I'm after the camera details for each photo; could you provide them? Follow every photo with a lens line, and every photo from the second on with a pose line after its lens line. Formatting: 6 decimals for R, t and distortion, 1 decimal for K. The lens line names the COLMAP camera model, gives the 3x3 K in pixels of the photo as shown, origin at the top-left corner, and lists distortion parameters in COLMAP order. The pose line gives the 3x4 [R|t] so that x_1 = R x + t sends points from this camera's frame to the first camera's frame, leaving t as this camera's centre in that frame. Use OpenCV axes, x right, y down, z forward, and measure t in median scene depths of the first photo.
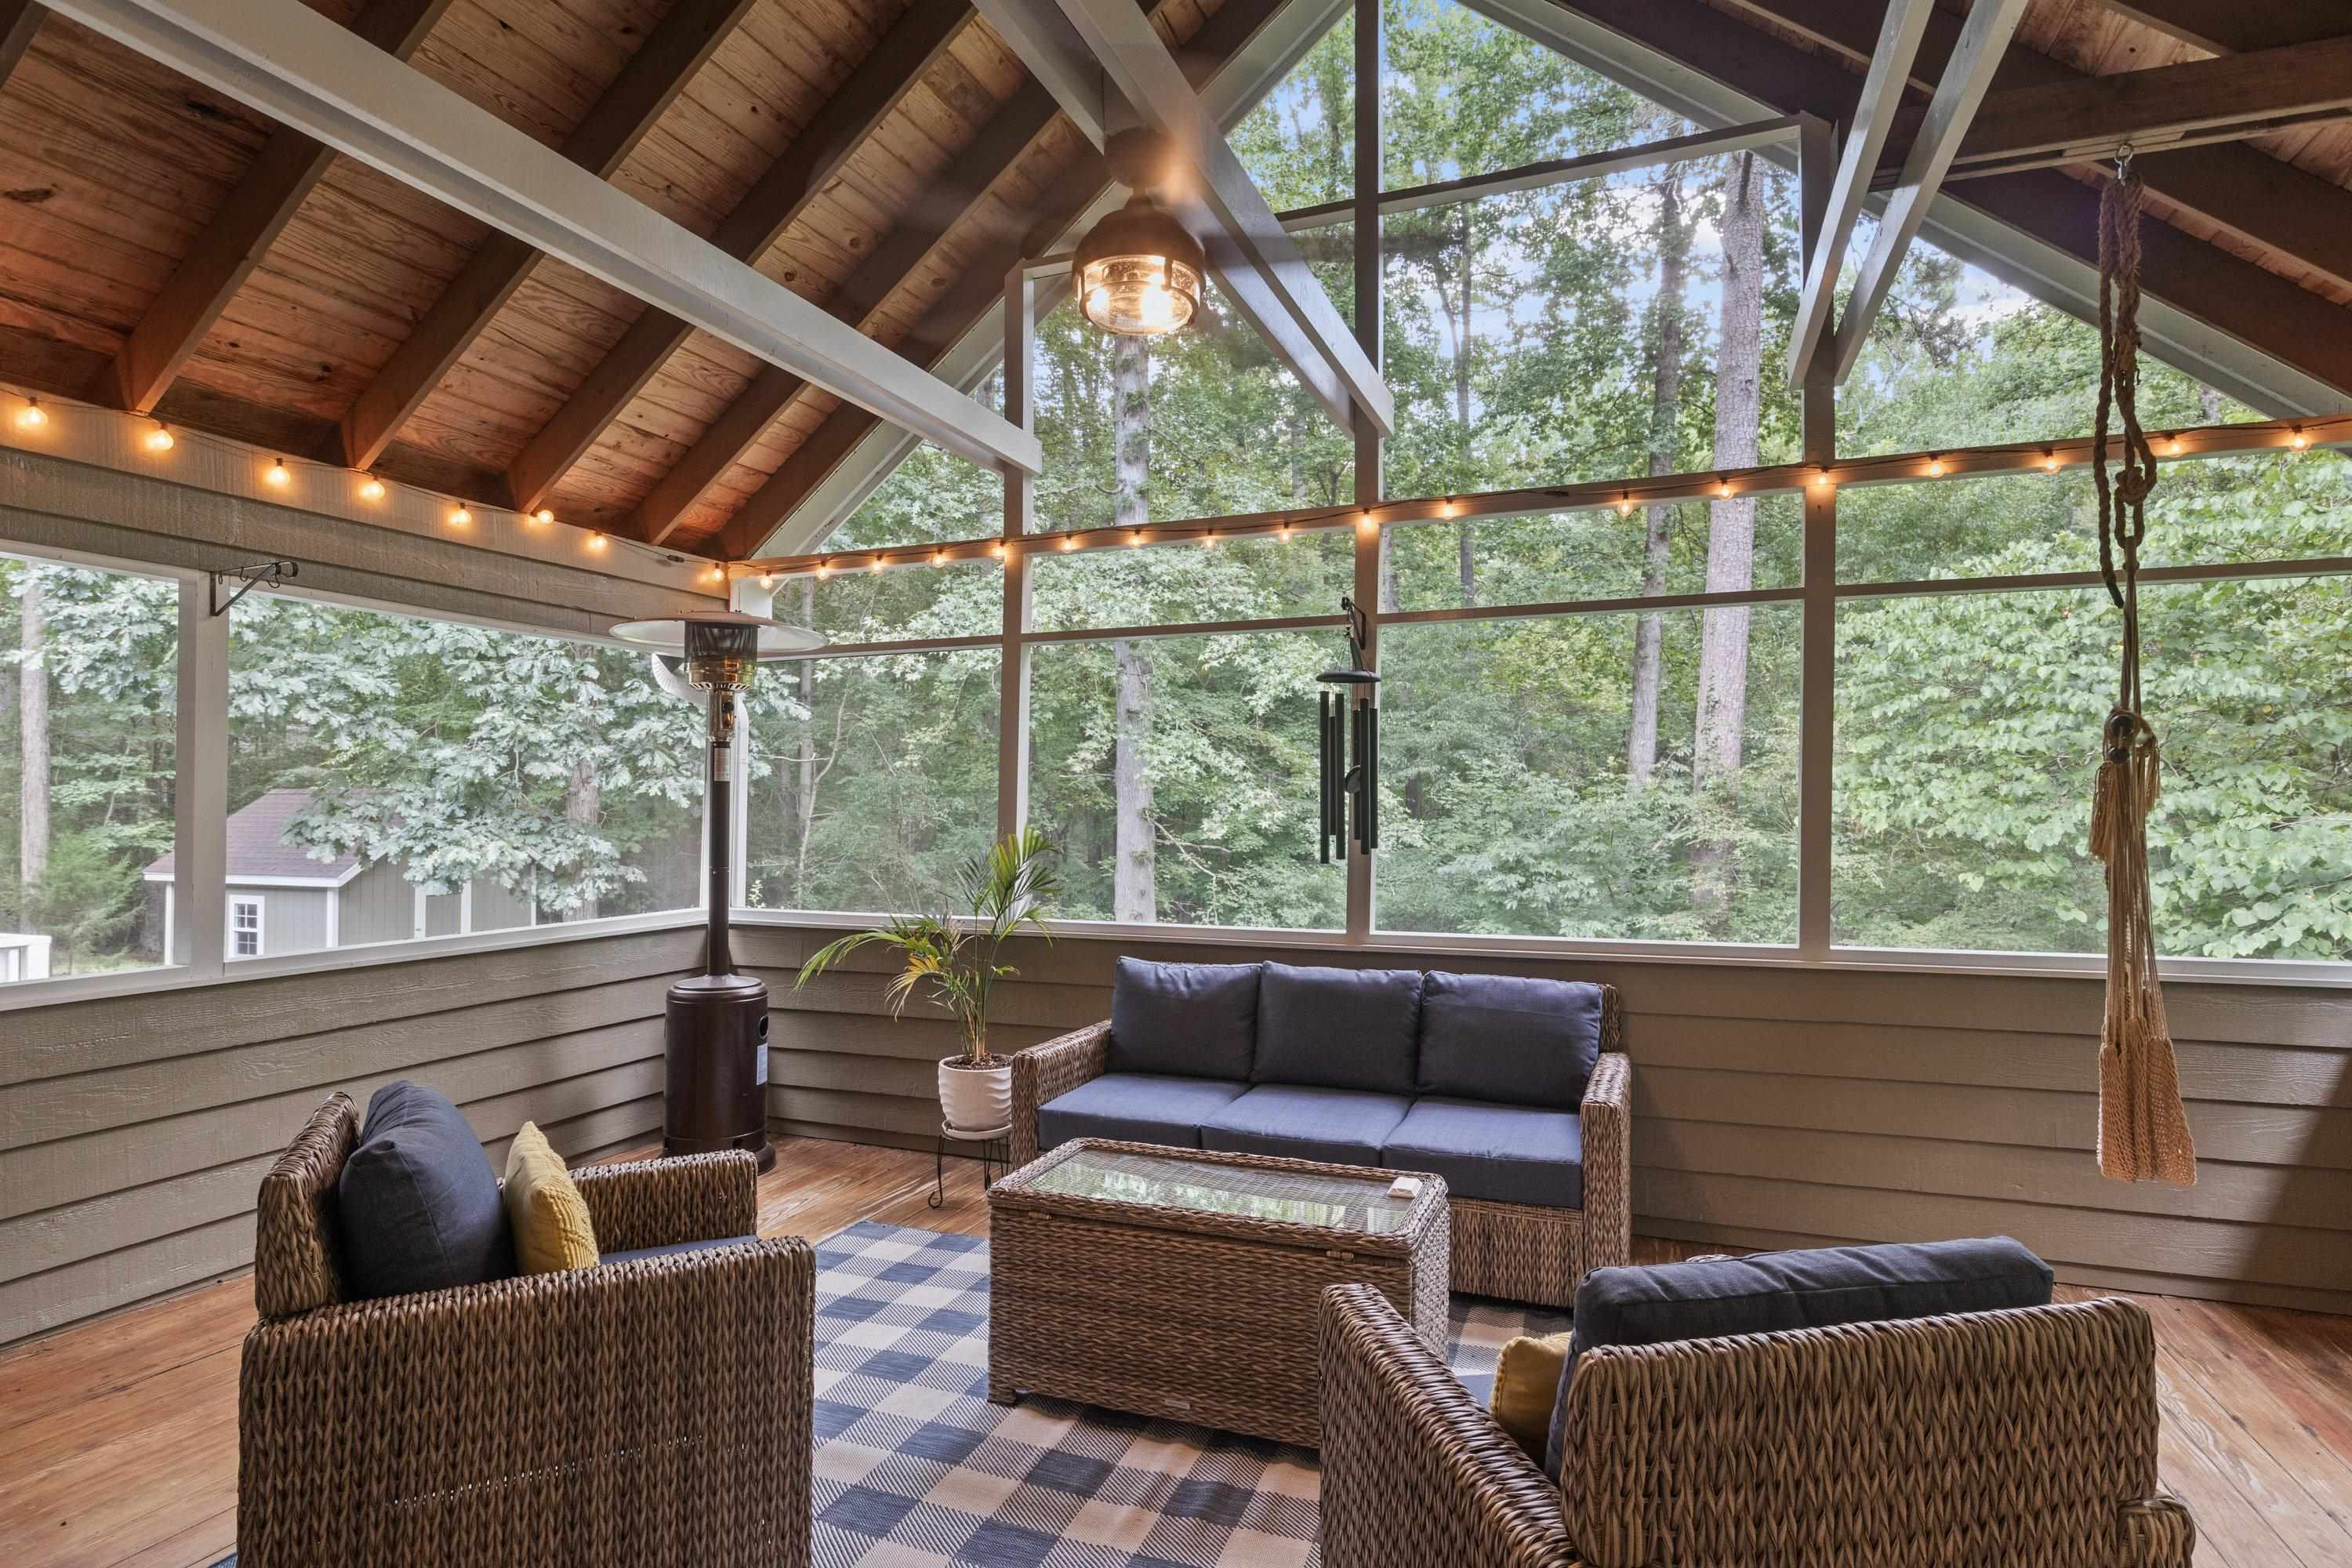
lens RADIAL K [[1204.2, 0, 1170.3], [0, 1204.2, 793.2], [0, 0, 1]] dist [-0.006548, -0.000880]
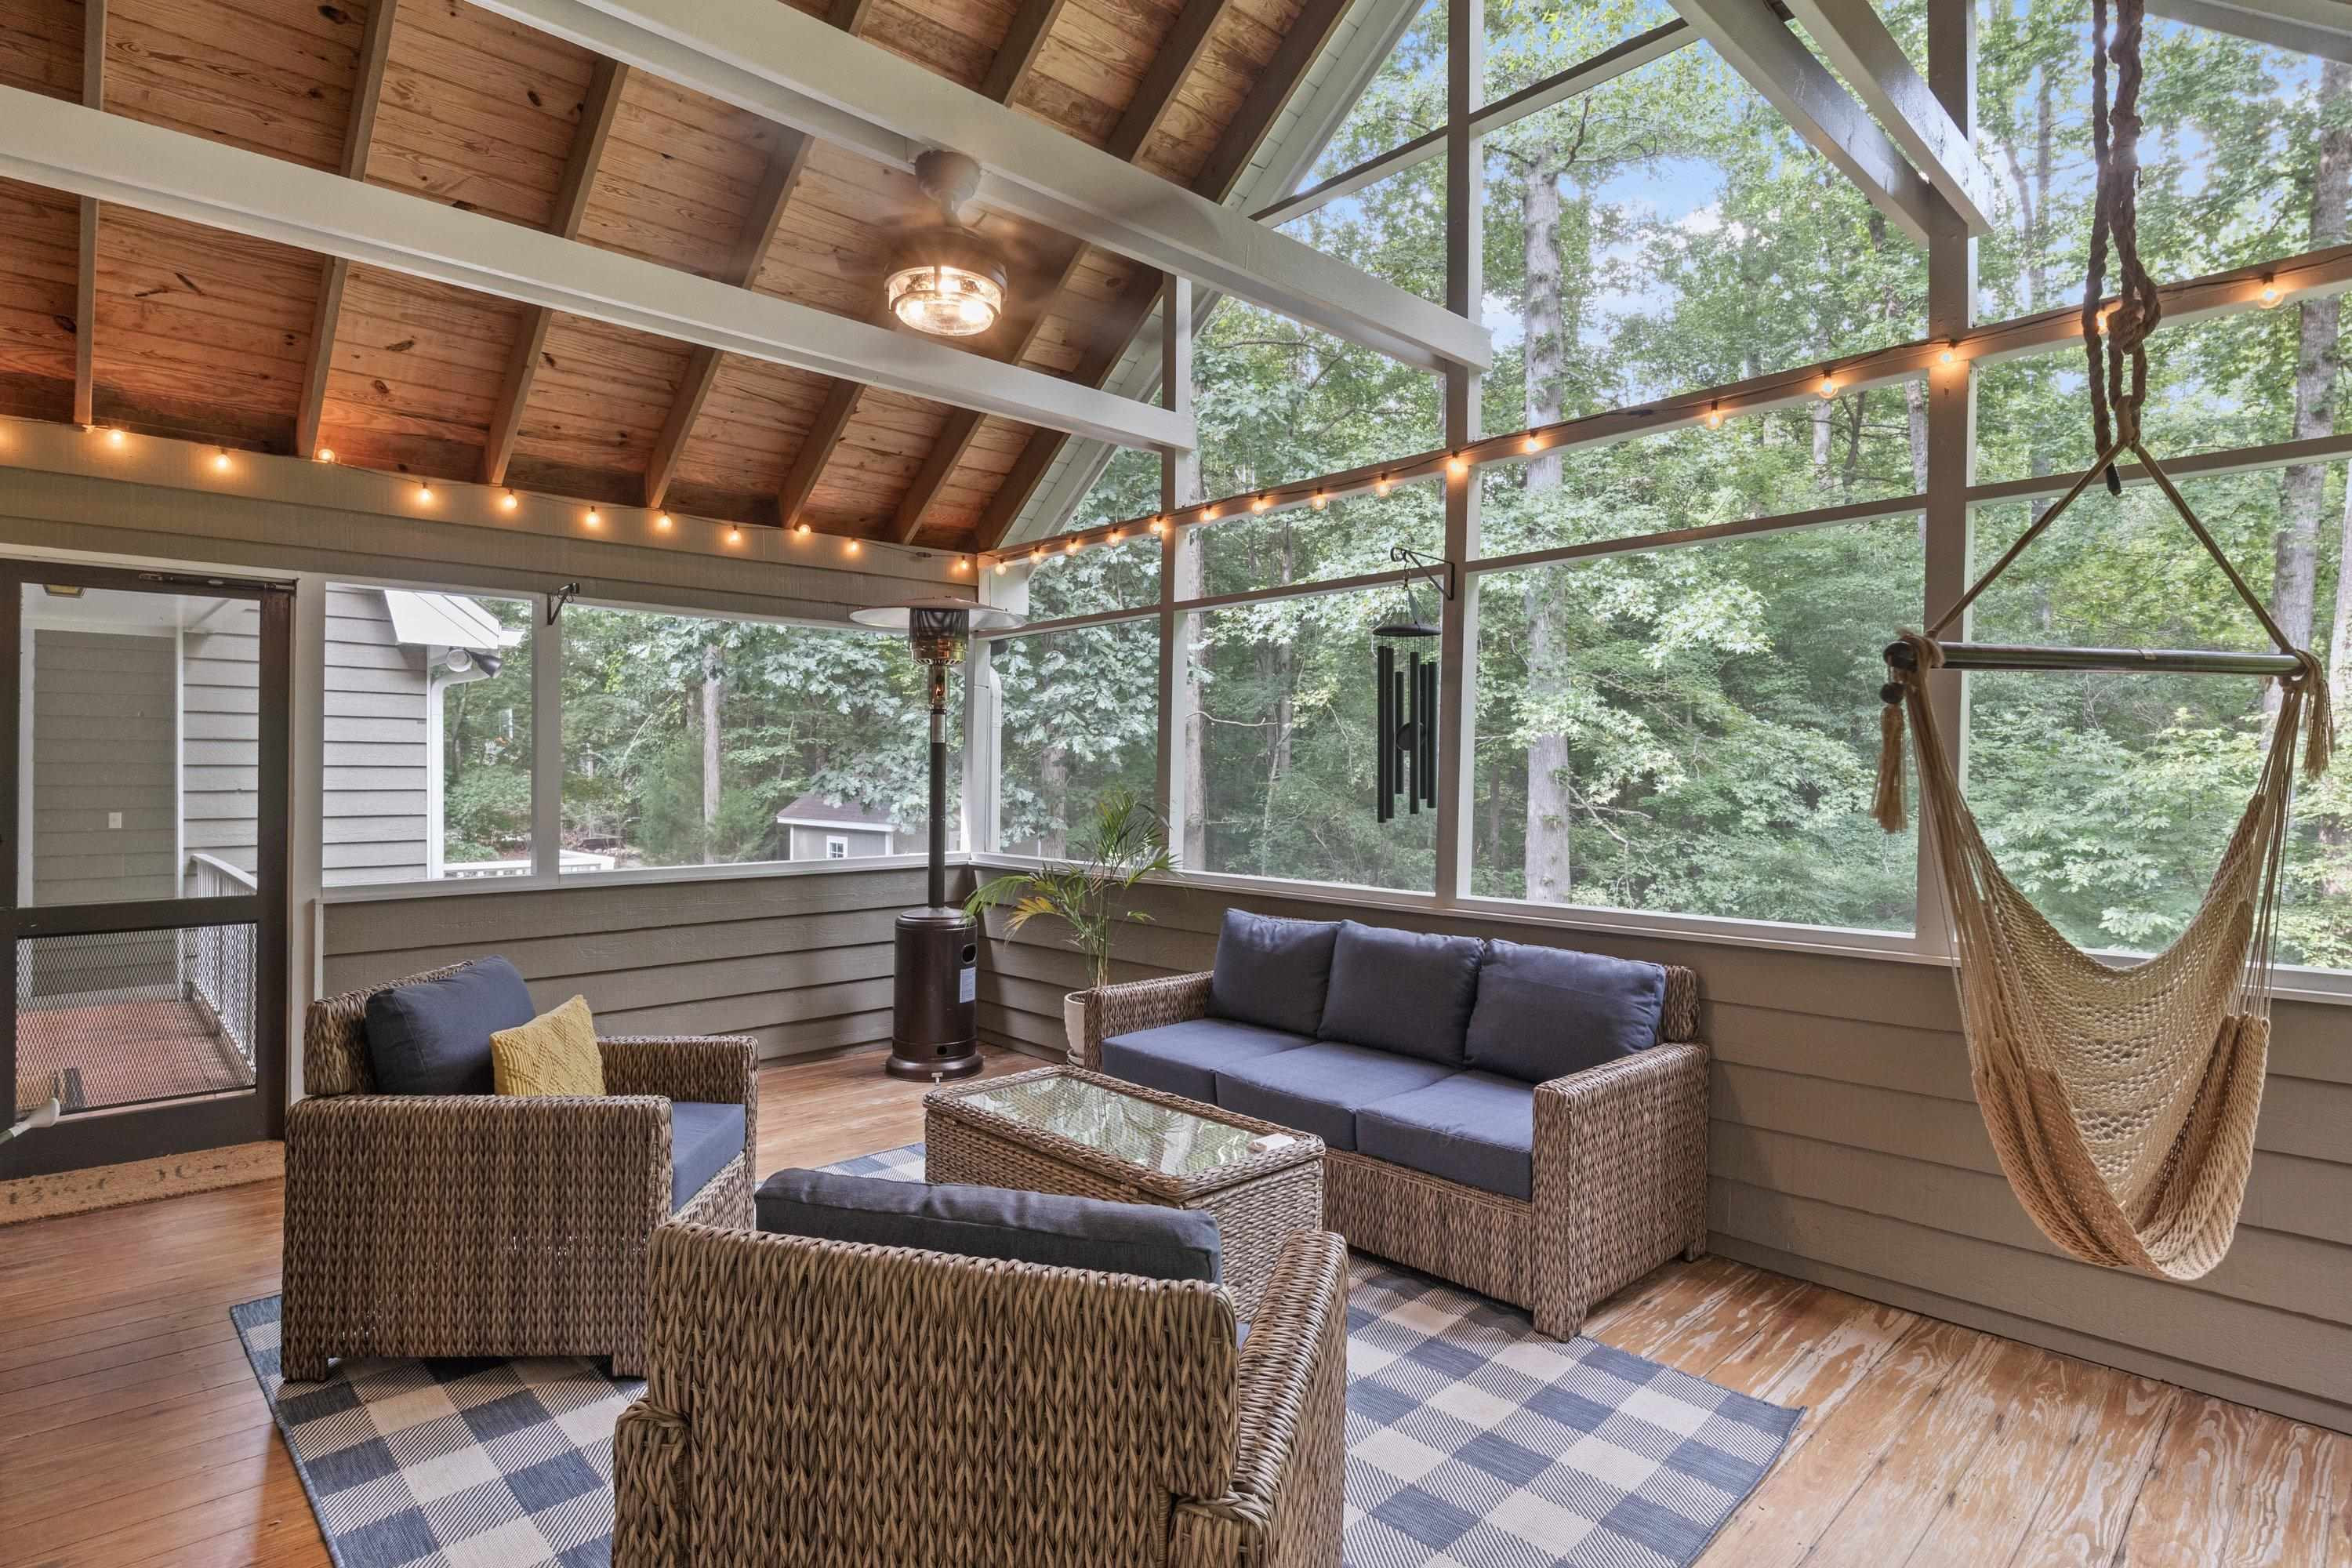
lens RADIAL K [[1184.0, 0, 1152.8], [0, 1184.0, 776.7], [0, 0, 1]] dist [-0.002851, -0.003227]
pose [[0.903401, 0.006671, -0.428744, 0.322898], [0.000764, 0.999852, 0.017166, 0.003852], [0.428795, -0.015836, 0.903263, 0.045195]]
